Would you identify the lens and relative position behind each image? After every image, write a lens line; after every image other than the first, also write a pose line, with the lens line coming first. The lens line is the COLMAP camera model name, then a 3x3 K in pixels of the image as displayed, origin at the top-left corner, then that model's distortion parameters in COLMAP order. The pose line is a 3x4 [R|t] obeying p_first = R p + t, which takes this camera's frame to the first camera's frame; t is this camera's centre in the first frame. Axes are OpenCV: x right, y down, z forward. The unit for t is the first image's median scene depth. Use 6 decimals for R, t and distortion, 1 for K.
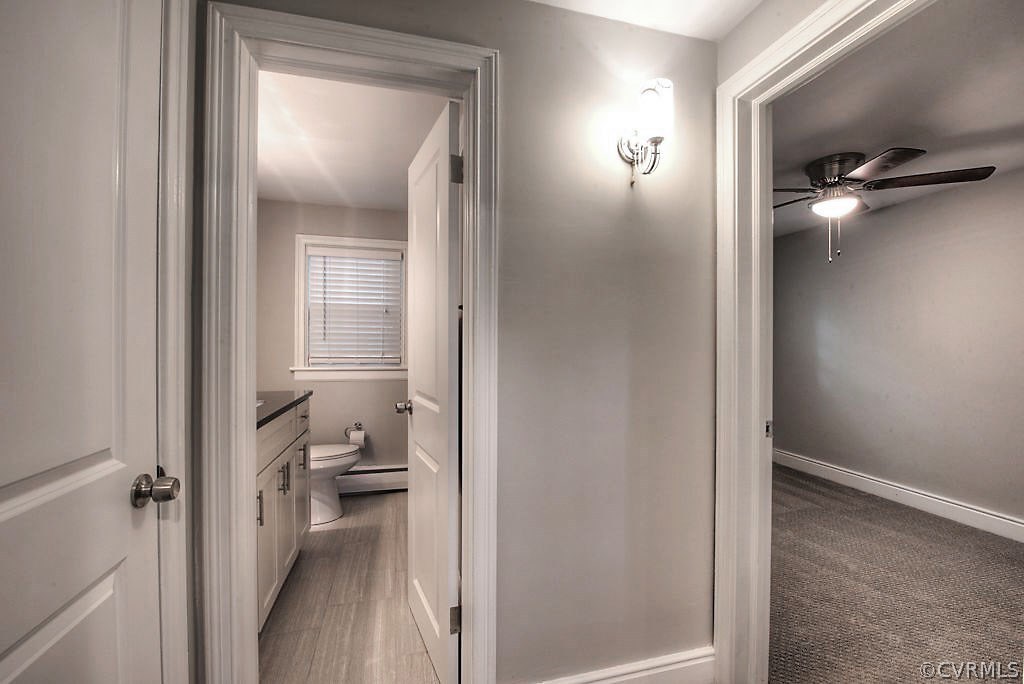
lens RADIAL K [[423.9, 0, 508.1], [0, 423.9, 343.2], [0, 0, 1]] dist [-0.014936, -0.000479]
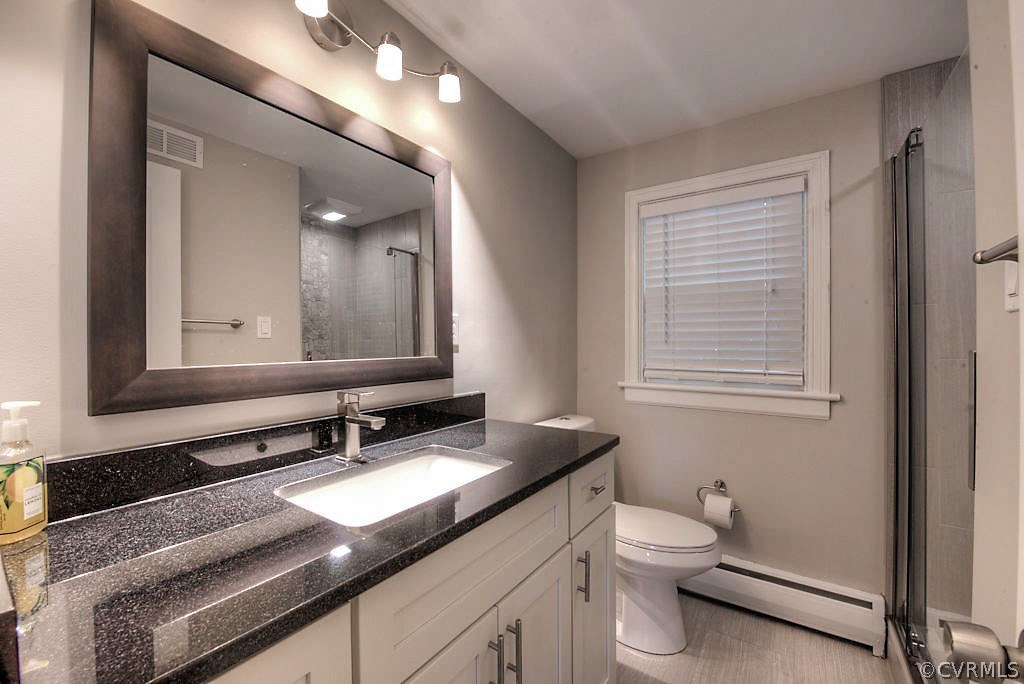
lens RADIAL K [[409.2, 0, 515.8], [0, 409.2, 340.8], [0, 0, 1]] dist [-0.017014, -0.001339]
pose [[0.649037, -0.007714, -0.760717, -0.105932], [0.005619, 0.999970, -0.005347, -0.009040], [0.760736, -0.000804, 0.649061, 0.413418]]
